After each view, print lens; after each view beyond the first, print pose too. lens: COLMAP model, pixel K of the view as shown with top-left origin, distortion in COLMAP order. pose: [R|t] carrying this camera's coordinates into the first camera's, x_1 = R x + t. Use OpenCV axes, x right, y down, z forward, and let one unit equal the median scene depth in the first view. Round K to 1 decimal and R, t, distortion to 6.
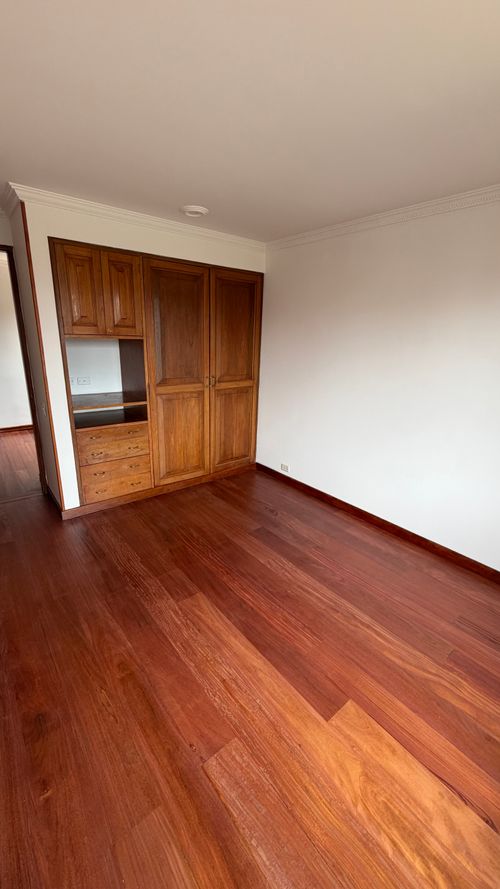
lens RADIAL K [[356.4, 0, 250.0], [0, 356.4, 444.5], [0, 0, 1]] dist [-0.000866, -0.000257]
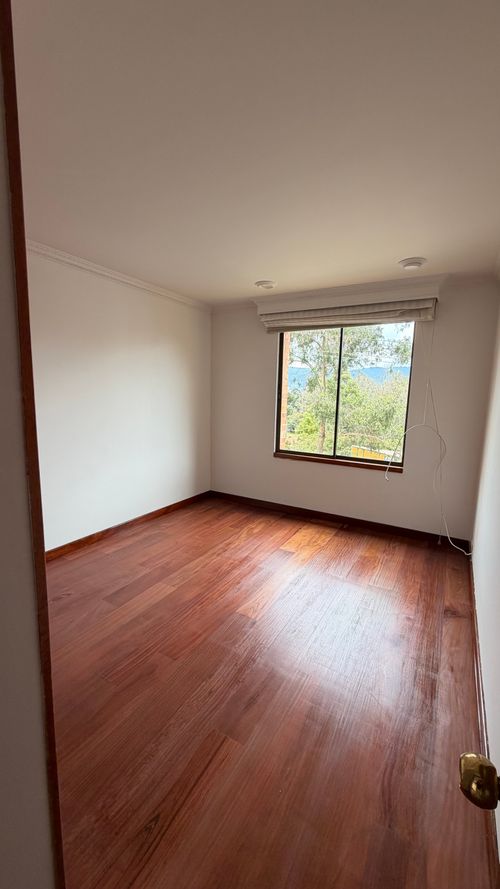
lens RADIAL K [[356.4, 0, 250.0], [0, 356.4, 444.5], [0, 0, 1]] dist [-0.000866, -0.000257]
pose [[-0.361103, -0.182881, 0.914417, -0.785318], [0.235024, 0.931080, 0.279024, -0.248594], [-0.902424, 0.315667, -0.293234, 0.860741]]
